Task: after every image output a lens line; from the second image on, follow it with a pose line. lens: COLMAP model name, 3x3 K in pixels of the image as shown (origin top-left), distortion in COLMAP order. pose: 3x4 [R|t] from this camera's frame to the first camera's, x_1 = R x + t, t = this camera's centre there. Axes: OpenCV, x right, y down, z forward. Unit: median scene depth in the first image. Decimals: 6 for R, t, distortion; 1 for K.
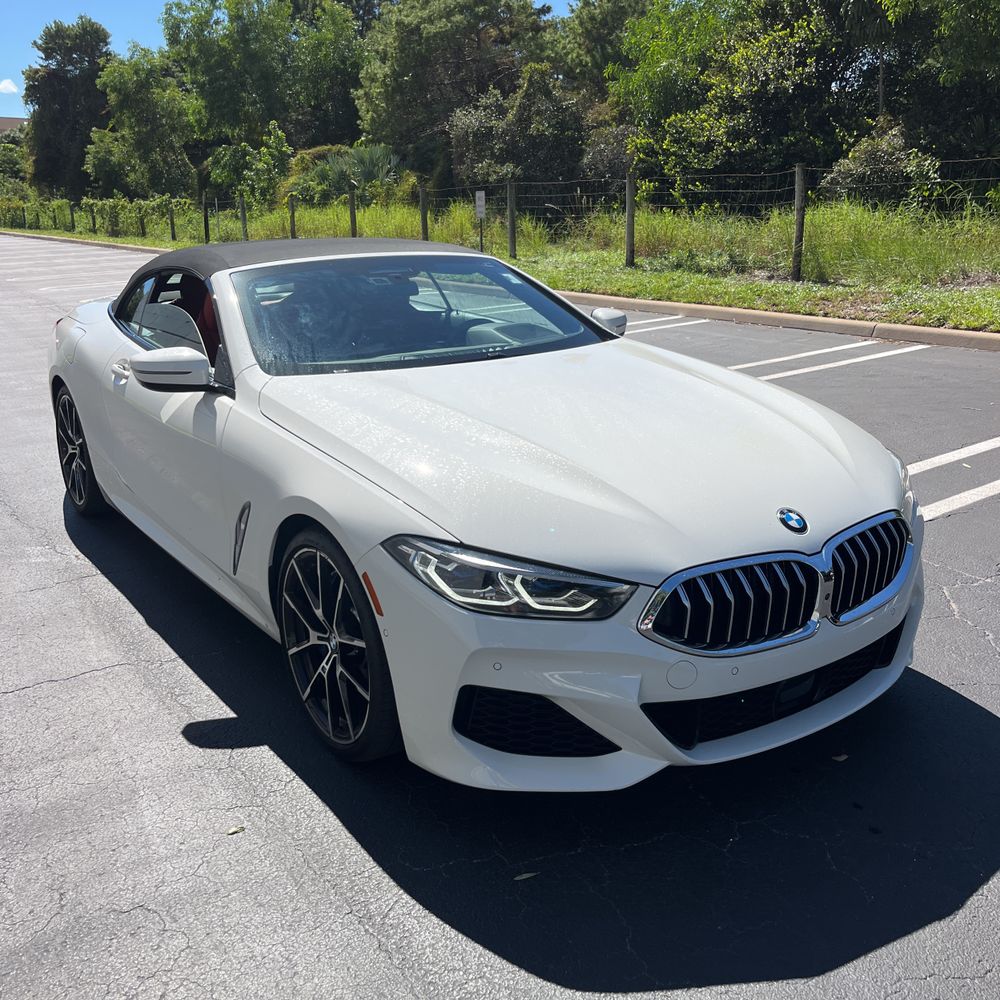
lens RADIAL K [[999.9, 0, 500.0], [0, 999.9, 500.0], [0, 0, 1]] dist [0.022447, -0.016977]
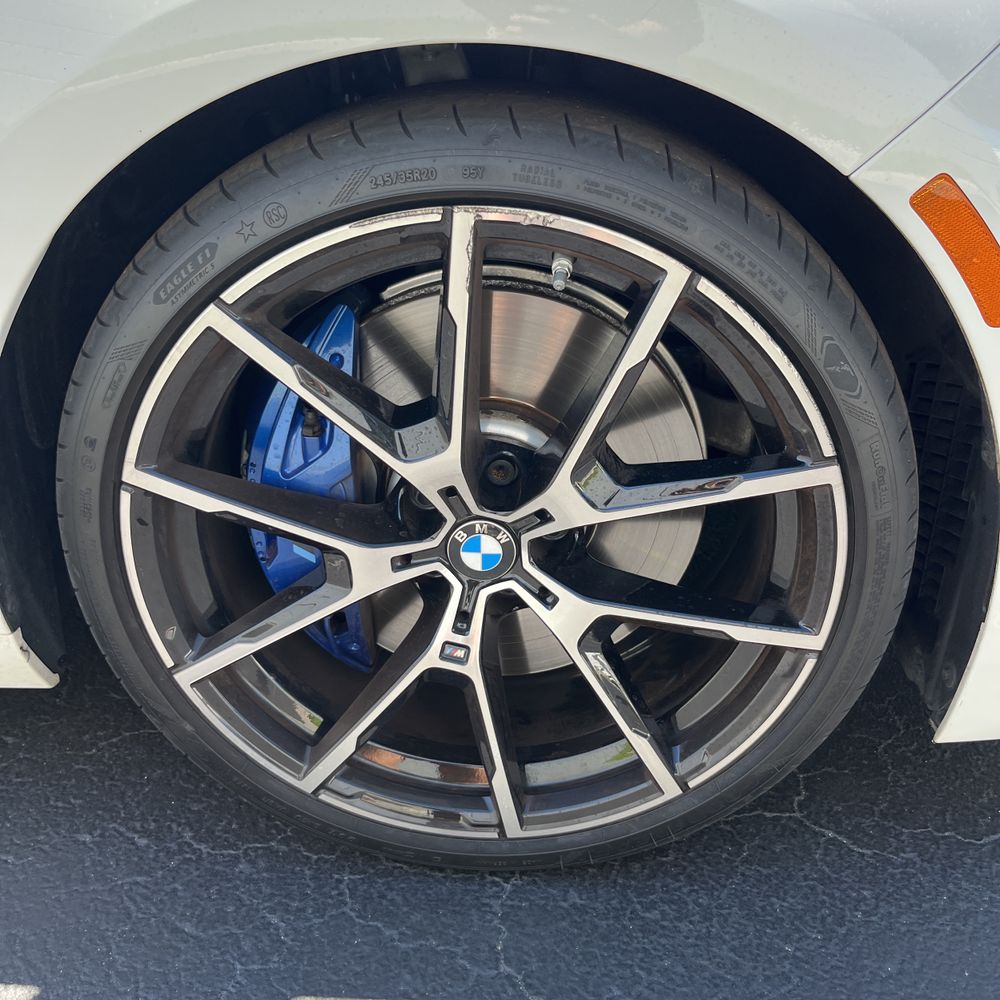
lens RADIAL K [[999.9, 0, 500.0], [0, 999.9, 500.0], [0, 0, 1]] dist [0.022447, -0.016977]
pose [[0.614959, -0.359447, 0.701871, -0.053197], [0.201814, 0.932166, 0.300564, 0.006551], [-0.762297, -0.043187, 0.645785, 0.120479]]
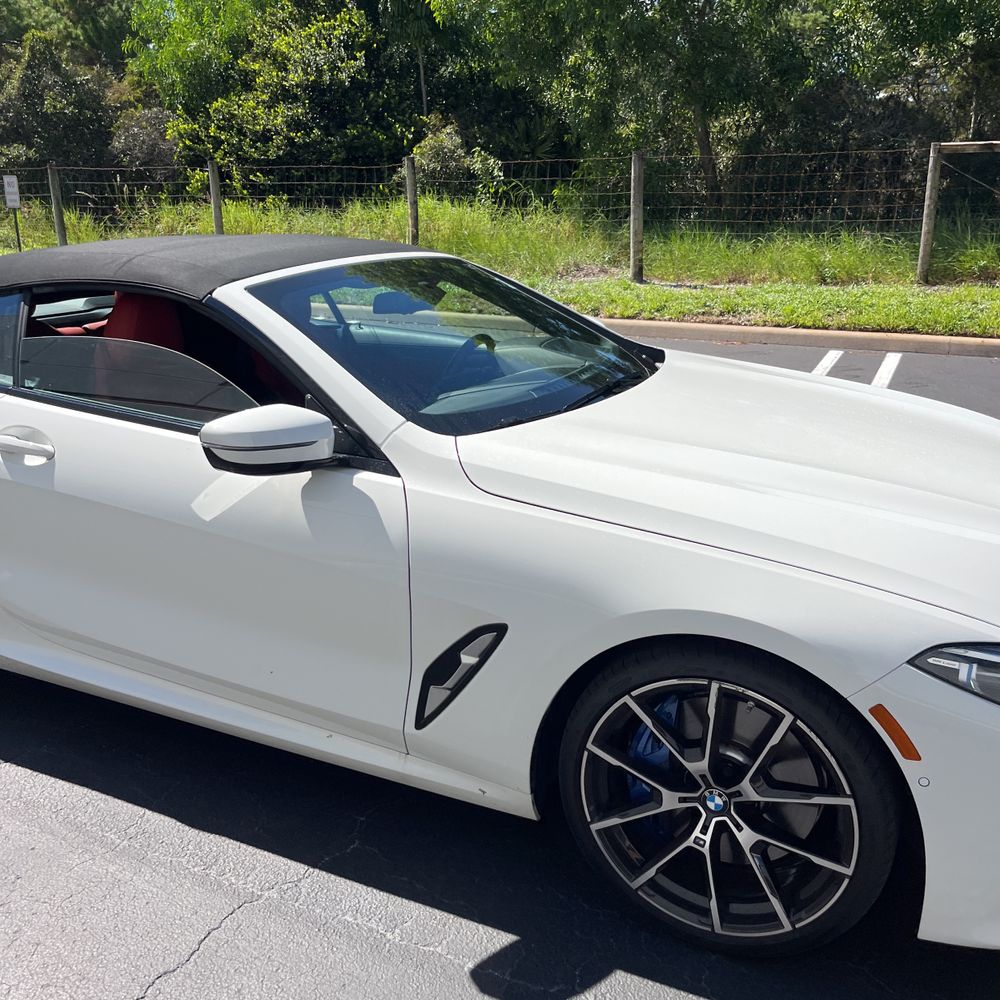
lens RADIAL K [[999.9, 0, 500.0], [0, 999.9, 500.0], [0, 0, 1]] dist [0.022447, -0.016977]
pose [[0.875540, -0.126129, 0.466391, -0.090459], [0.123161, 0.991697, 0.036984, -0.017502], [-0.467184, 0.025060, 0.883805, 0.063922]]
